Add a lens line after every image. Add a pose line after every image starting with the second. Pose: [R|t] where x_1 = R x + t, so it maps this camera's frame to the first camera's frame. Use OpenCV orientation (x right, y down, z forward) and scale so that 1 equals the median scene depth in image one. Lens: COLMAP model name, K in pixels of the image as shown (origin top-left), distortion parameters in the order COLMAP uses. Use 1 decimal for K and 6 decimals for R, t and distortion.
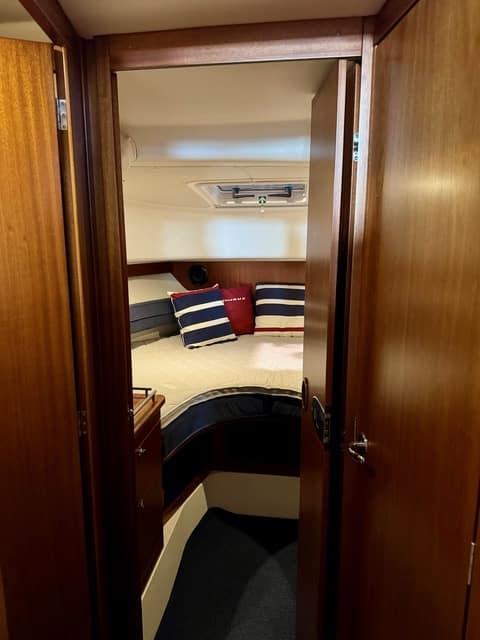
lens RADIAL K [[449.4, 0, 240.0], [0, 449.4, 320.0], [0, 0, 1]] dist [0.002617, 0.000202]
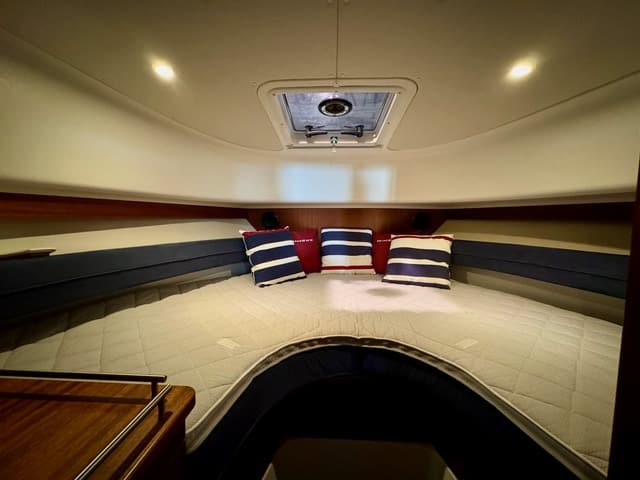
lens RADIAL K [[251.5, 0, 320.0], [0, 251.5, 240.0], [0, 0, 1]] dist [-0.001611, -0.000114]
pose [[0.995007, 0.003706, 0.099733, -0.036419], [0.007320, 0.993909, -0.109963, 0.022712], [-0.099533, 0.110144, 0.988919, 0.423523]]
